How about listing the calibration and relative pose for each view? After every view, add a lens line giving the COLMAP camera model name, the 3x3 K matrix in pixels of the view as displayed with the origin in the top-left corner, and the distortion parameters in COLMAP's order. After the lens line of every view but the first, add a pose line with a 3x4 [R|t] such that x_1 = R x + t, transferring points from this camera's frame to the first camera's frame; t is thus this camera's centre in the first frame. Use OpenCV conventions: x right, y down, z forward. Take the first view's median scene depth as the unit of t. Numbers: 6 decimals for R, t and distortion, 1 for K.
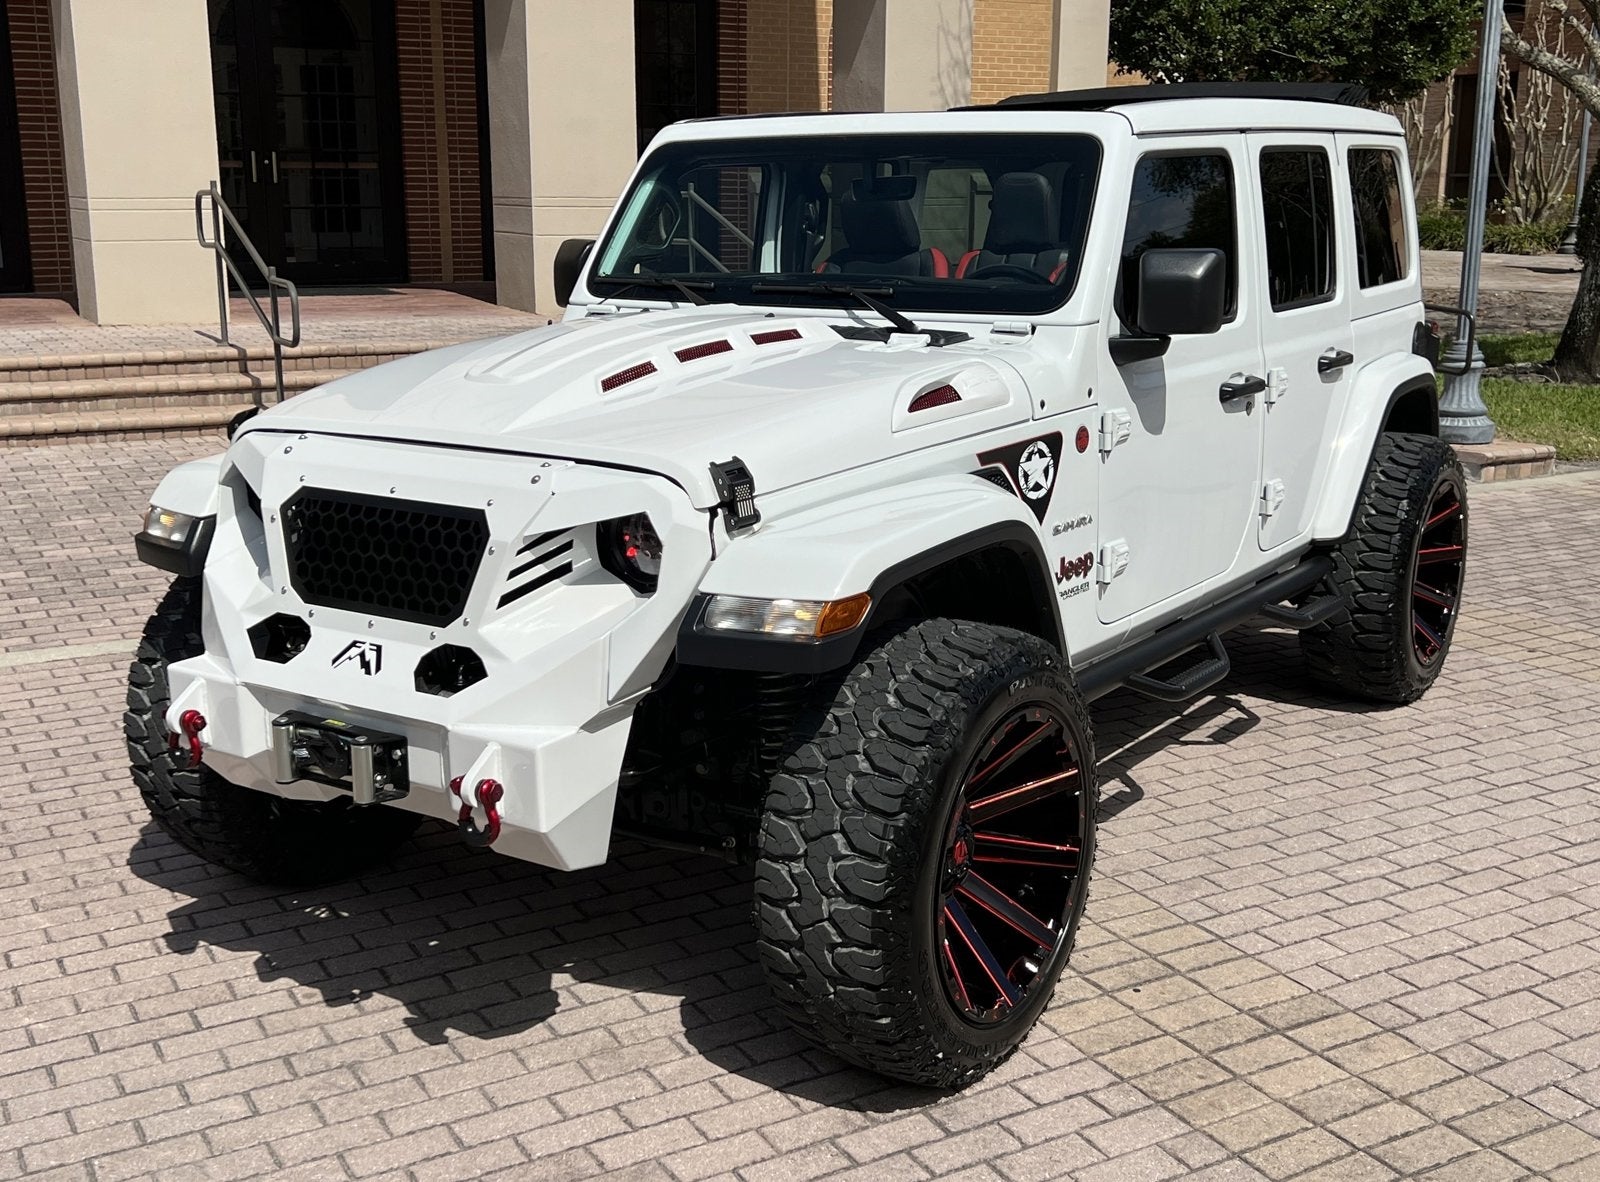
lens RADIAL K [[1830.5, 0, 798.1], [0, 1830.5, 592.6], [0, 0, 1]] dist [0.049533, -0.059716]
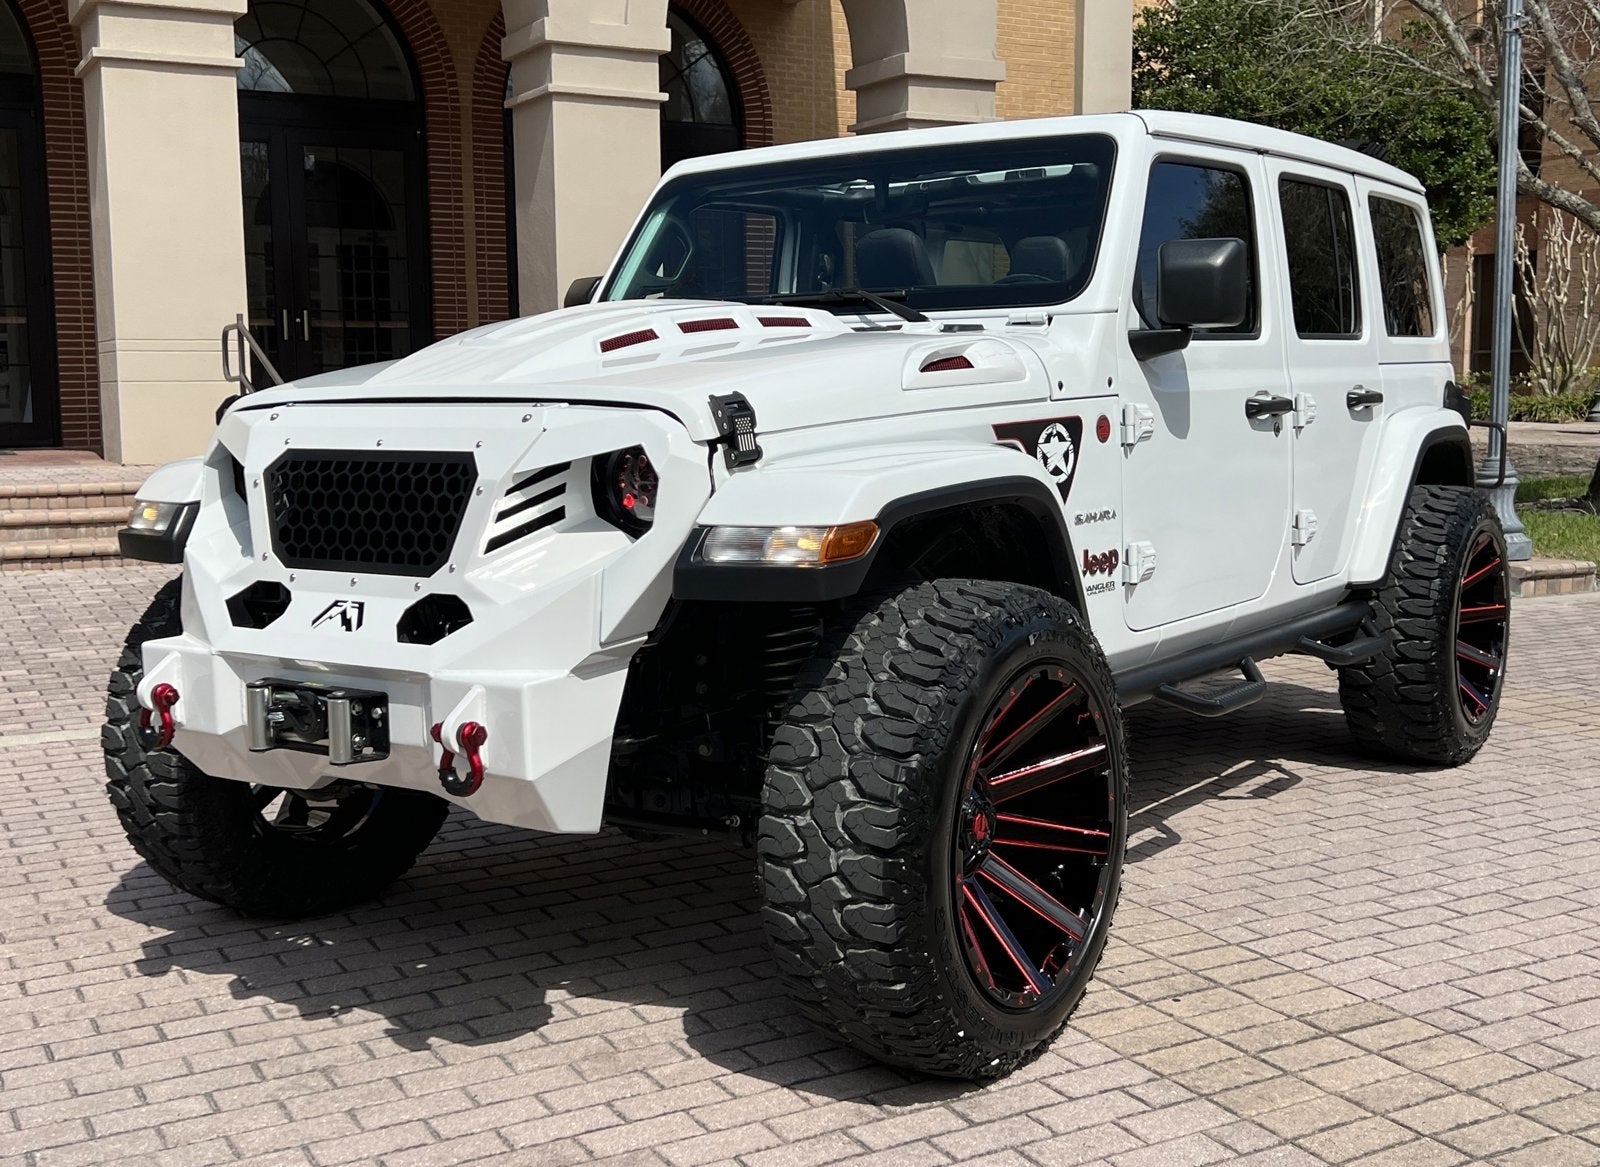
lens RADIAL K [[1841.0, 0, 813.7], [0, 1841.0, 581.9], [0, 0, 1]] dist [0.040258, -0.038340]
pose [[0.999915, -0.008420, -0.009942, 0.012165], [0.007202, 0.993130, -0.116797, 0.110790], [0.010857, 0.116716, 0.993106, 0.047542]]
